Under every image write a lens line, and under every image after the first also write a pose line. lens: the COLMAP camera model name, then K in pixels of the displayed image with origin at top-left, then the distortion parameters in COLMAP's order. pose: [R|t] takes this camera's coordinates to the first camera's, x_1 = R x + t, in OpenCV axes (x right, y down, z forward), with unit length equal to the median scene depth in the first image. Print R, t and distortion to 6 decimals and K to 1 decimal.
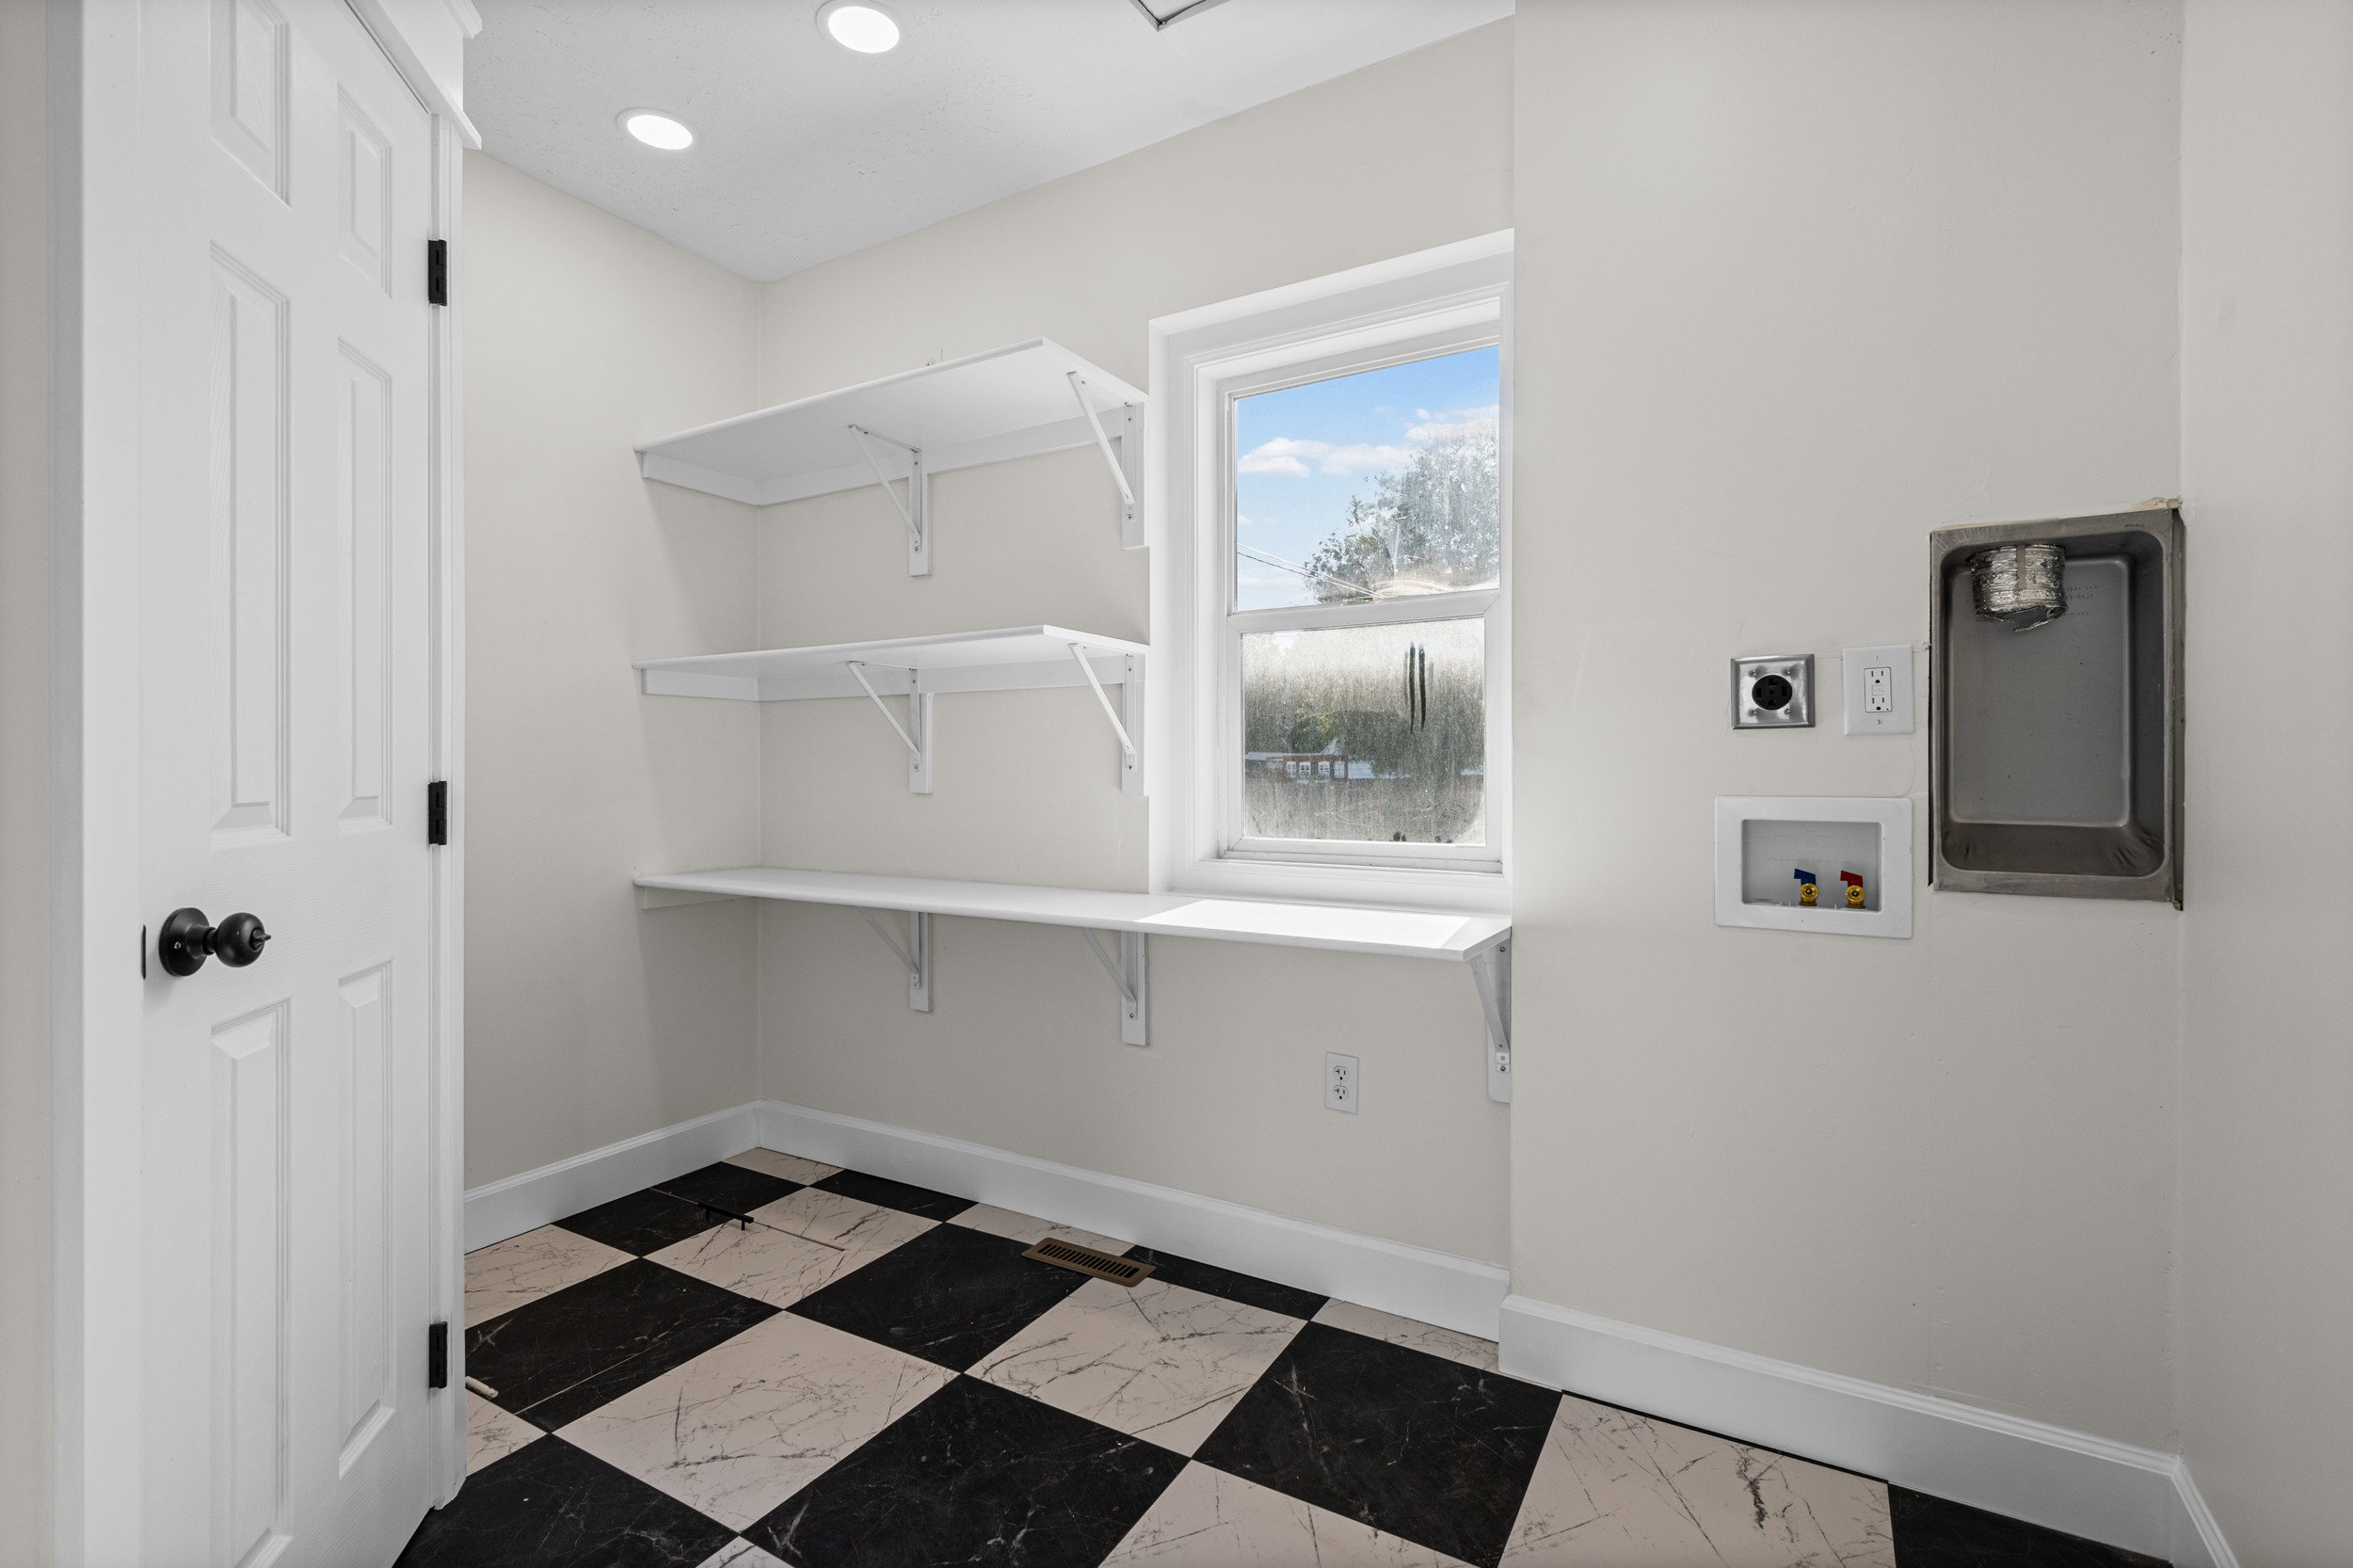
lens RADIAL K [[1074.2, 0, 1162.2], [0, 1074.2, 770.9], [0, 0, 1]] dist [0.000158, -0.000312]
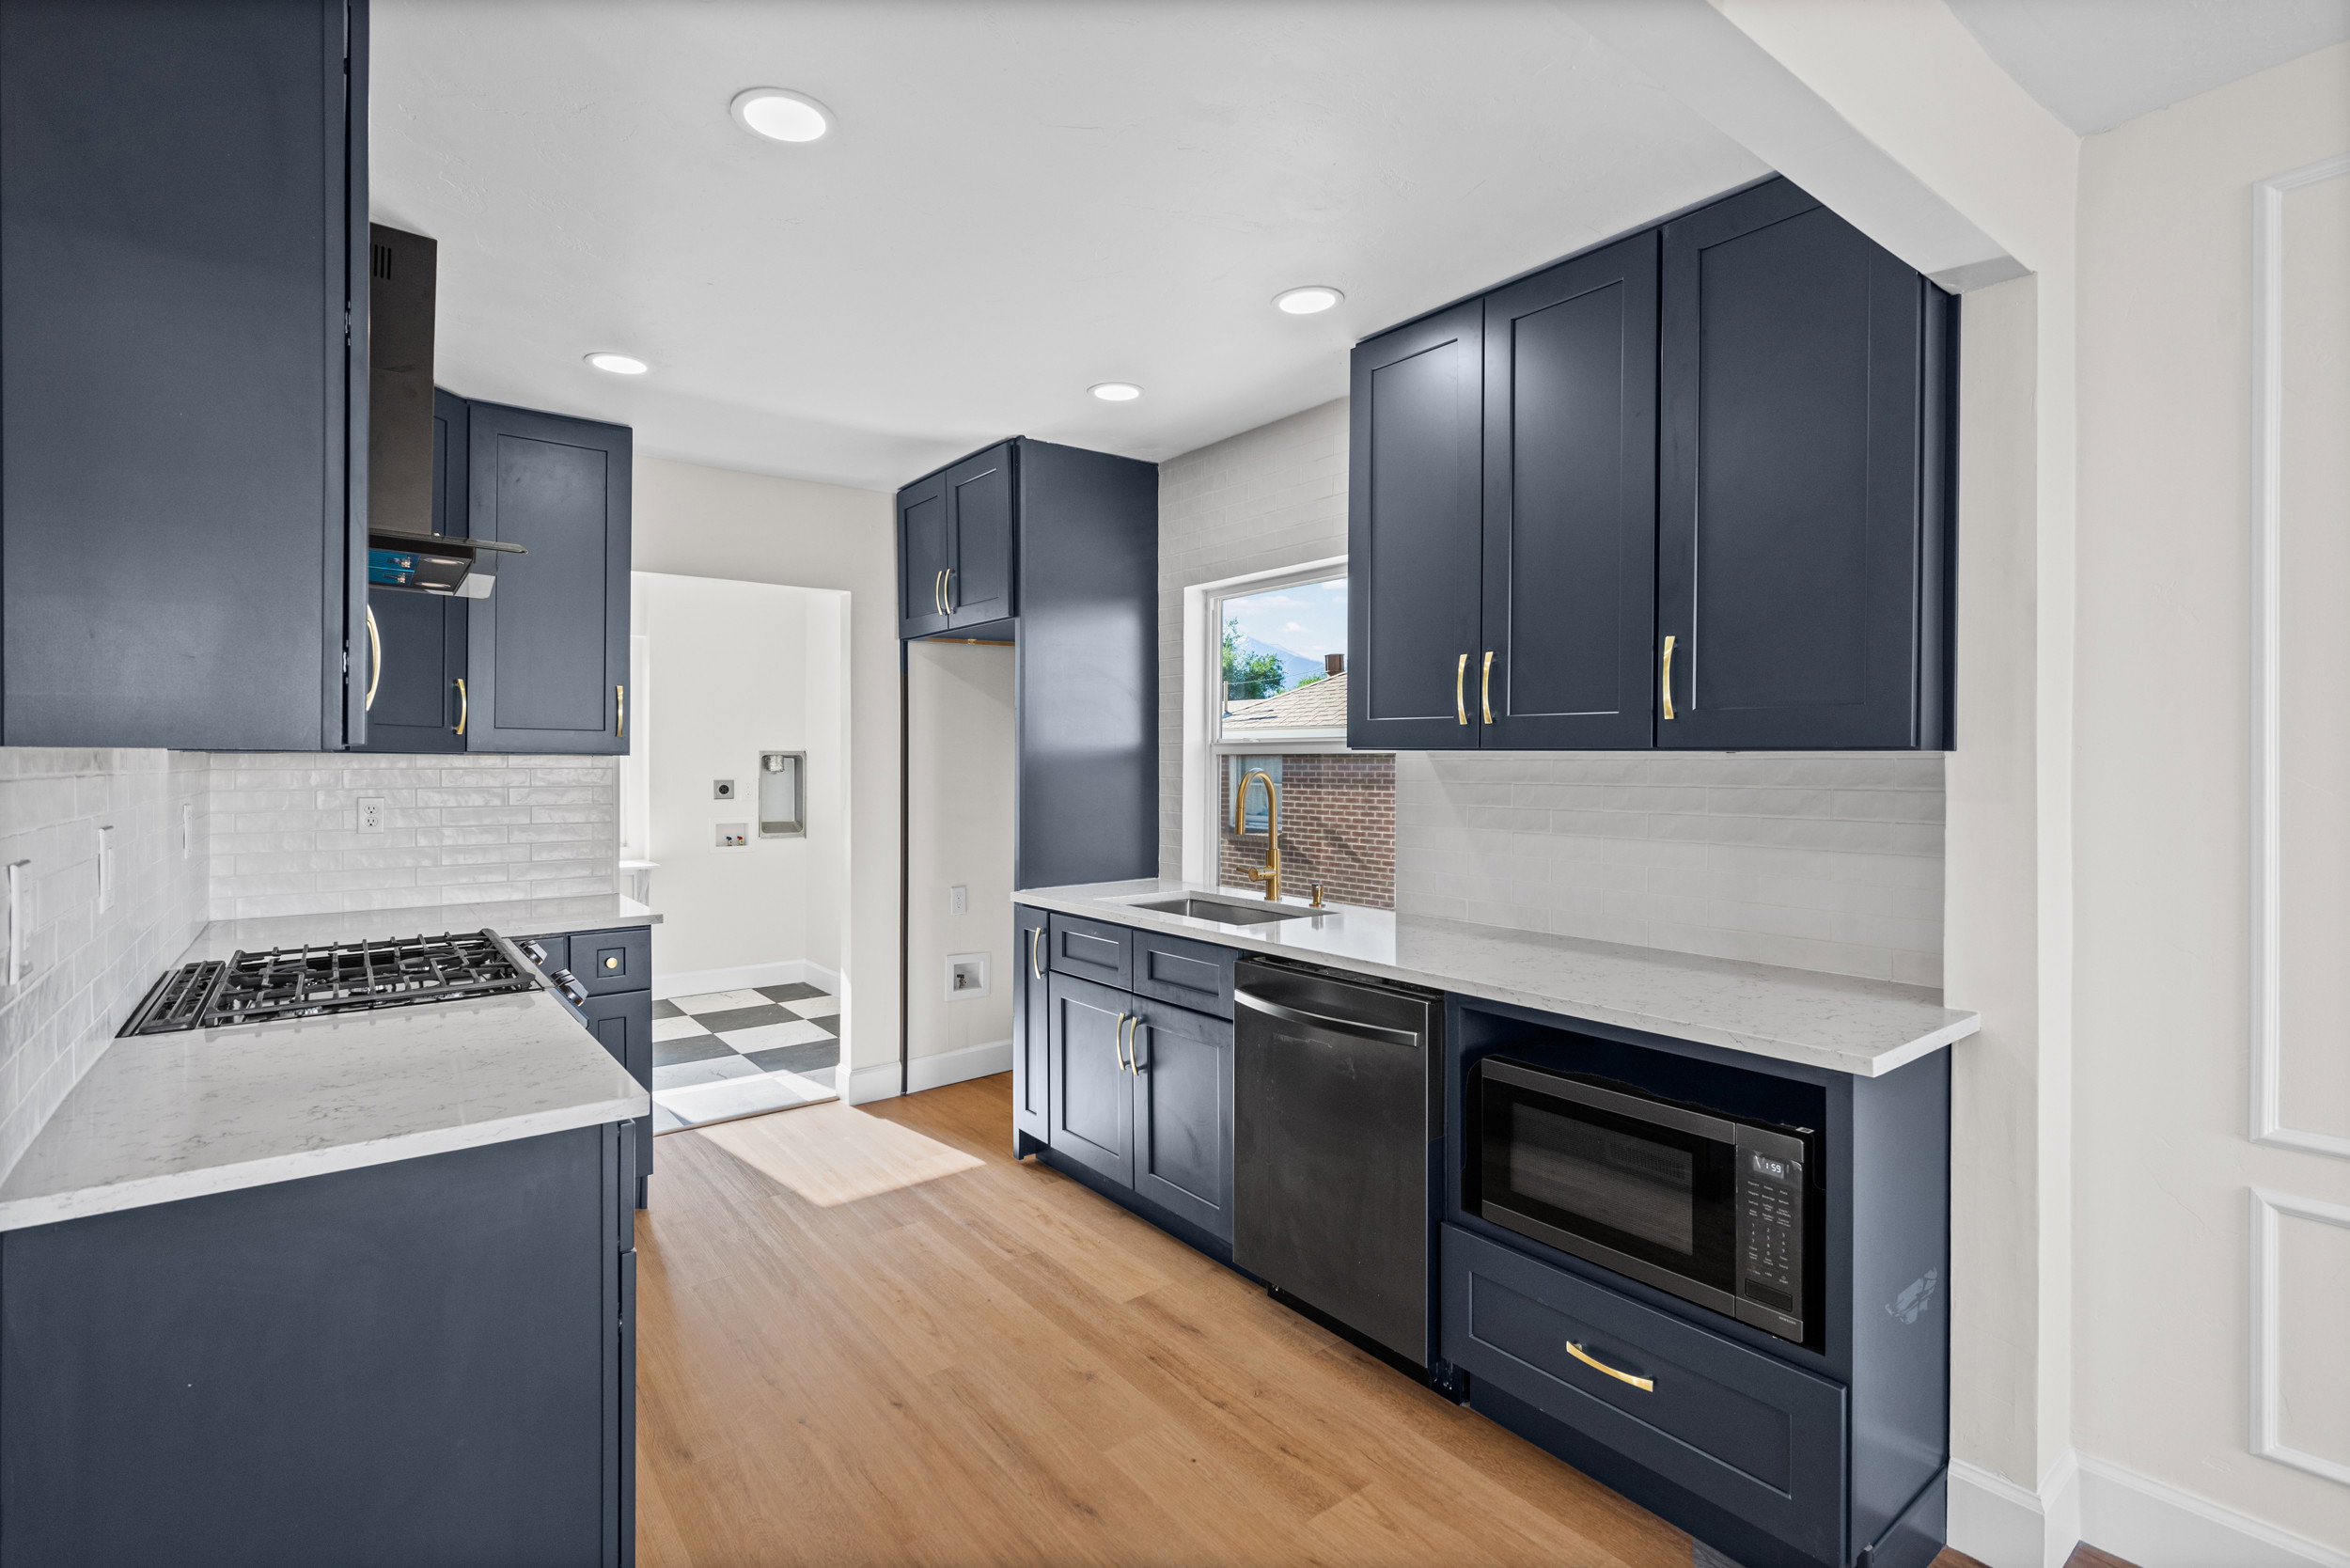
lens RADIAL K [[1091.1, 0, 1168.2], [0, 1091.1, 763.9], [0, 0, 1]] dist [-0.005495, -0.000298]
pose [[0.358220, -0.001086, 0.933637, -2.236622], [0.003760, 0.999993, -0.000280, -0.143457], [-0.933630, 0.003611, 0.358221, -1.664040]]
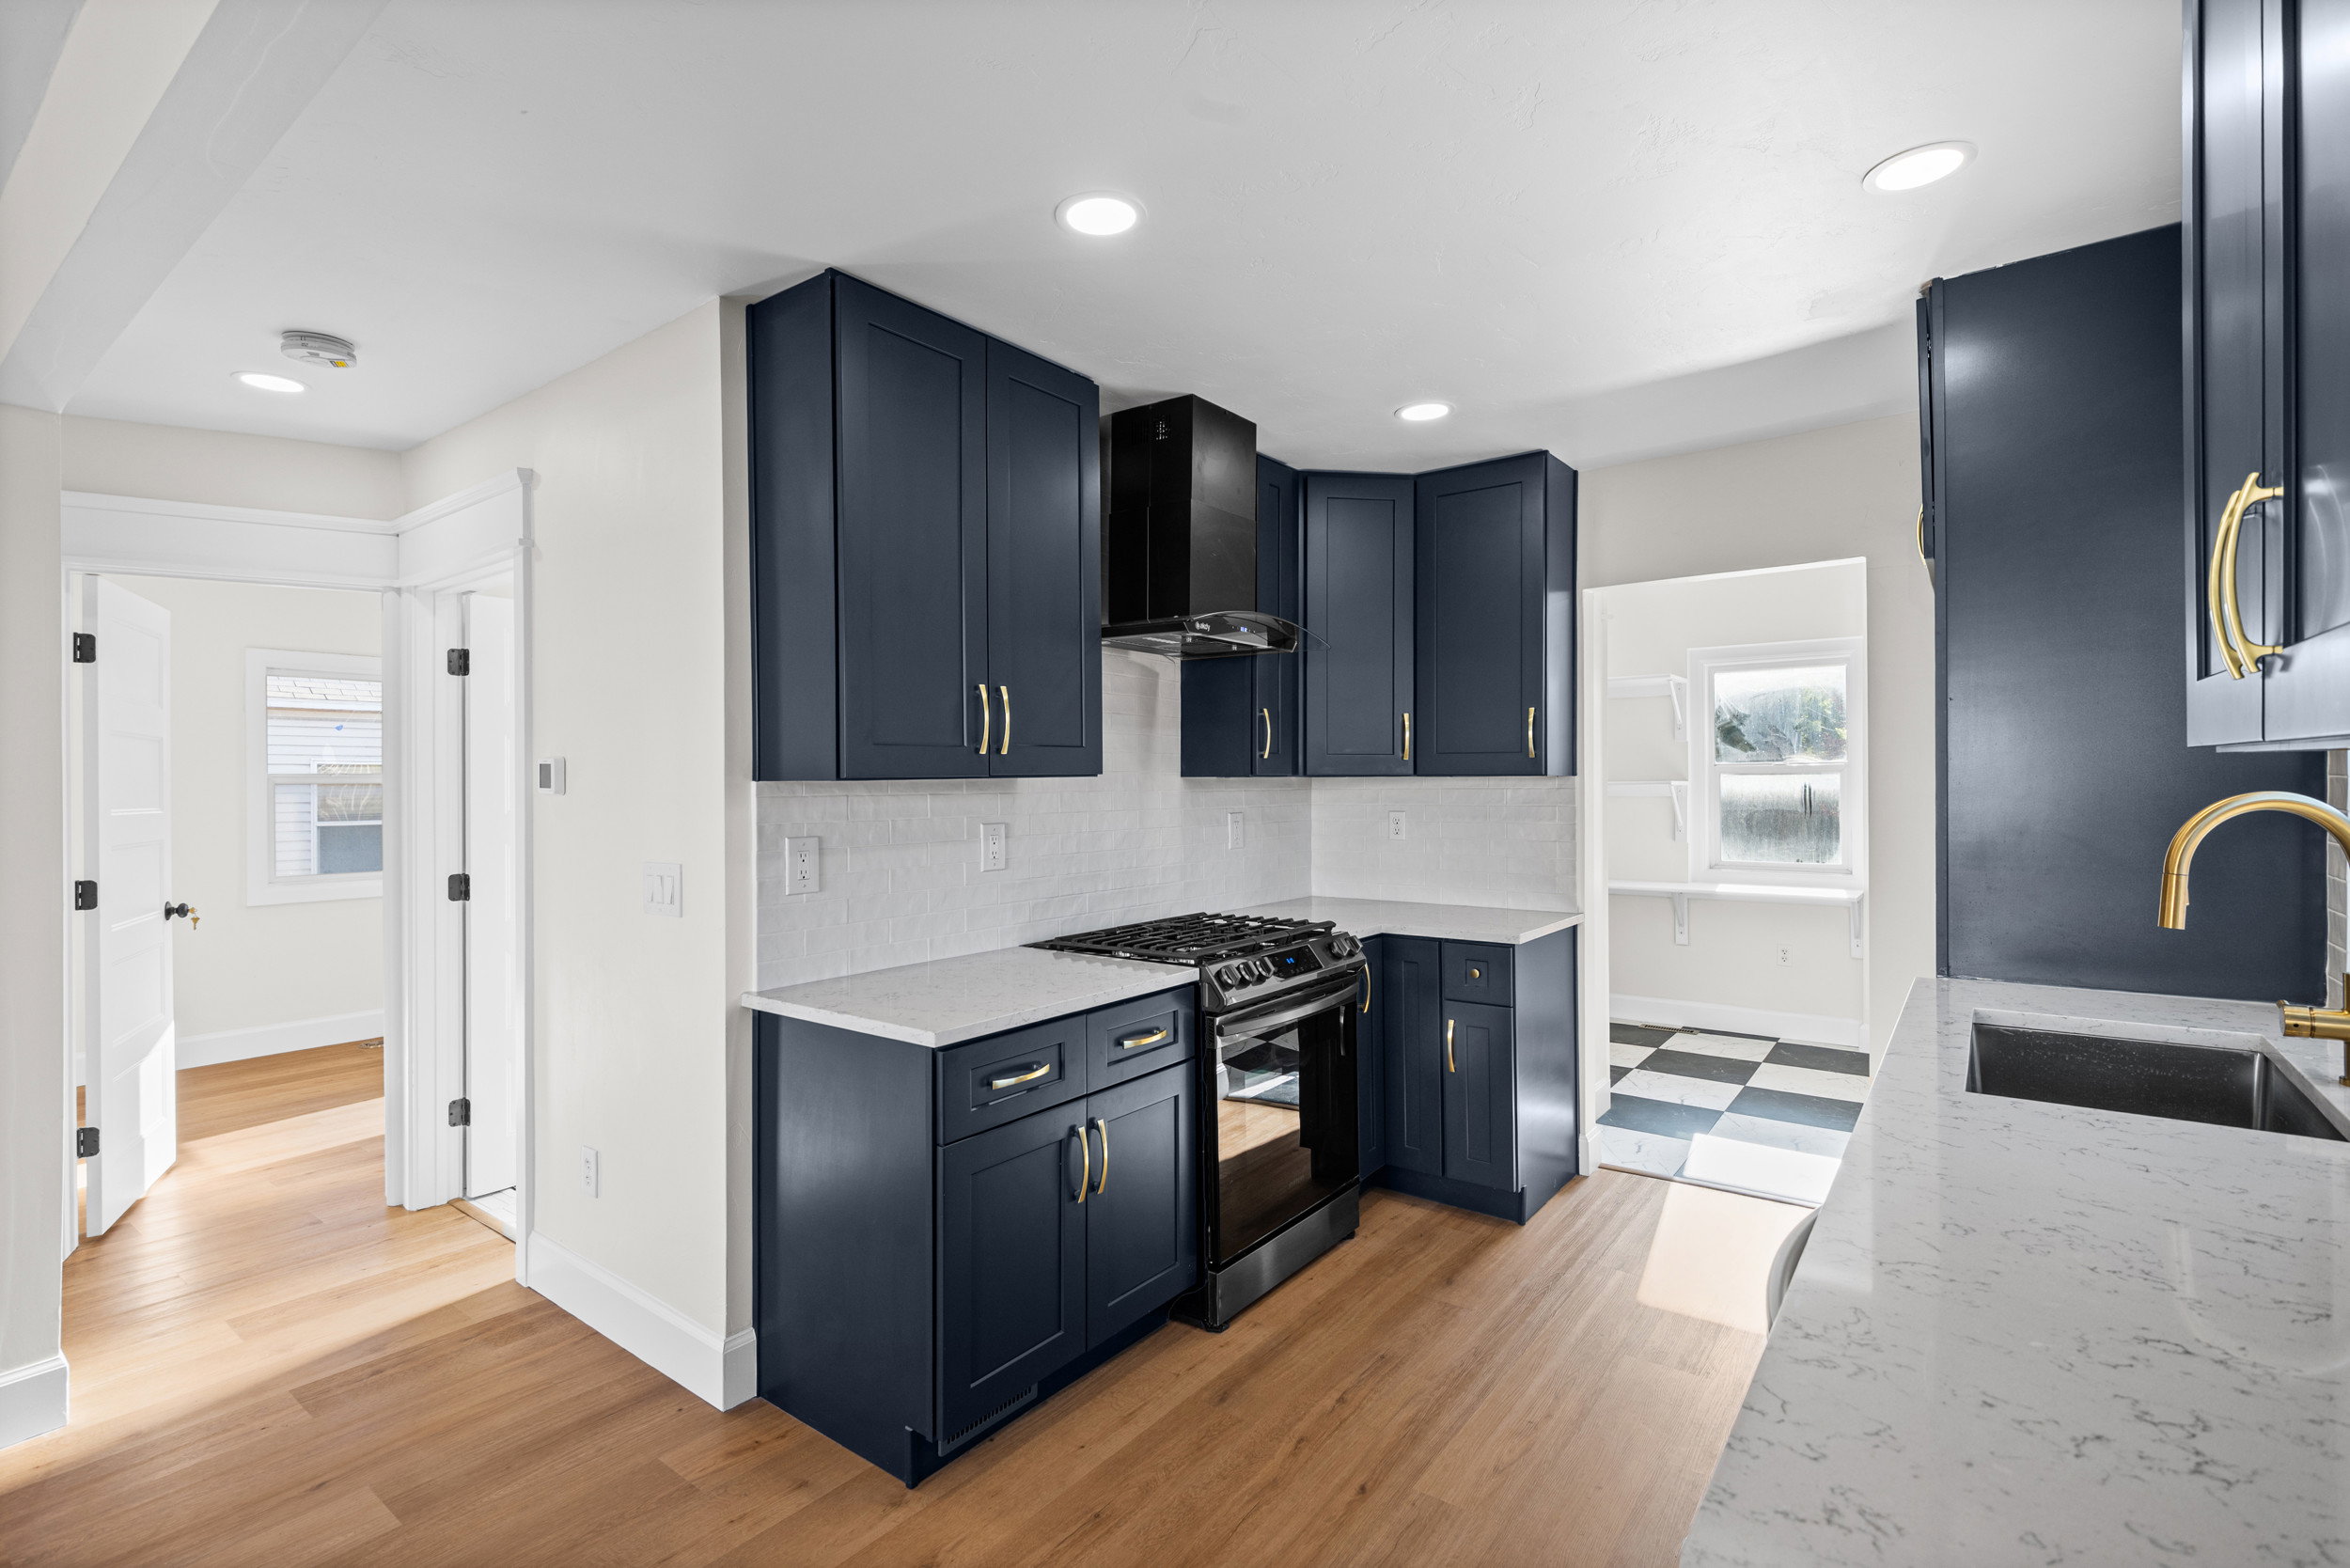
lens RADIAL K [[1086.0, 0, 1151.5], [0, 1086.0, 783.3], [0, 0, 1]] dist [0.004456, 0.000178]
pose [[0.994259, -0.005529, -0.106853, -1.260638], [0.005122, 0.999979, -0.004080, -0.144503], [0.106873, 0.003509, 0.994266, -2.087792]]
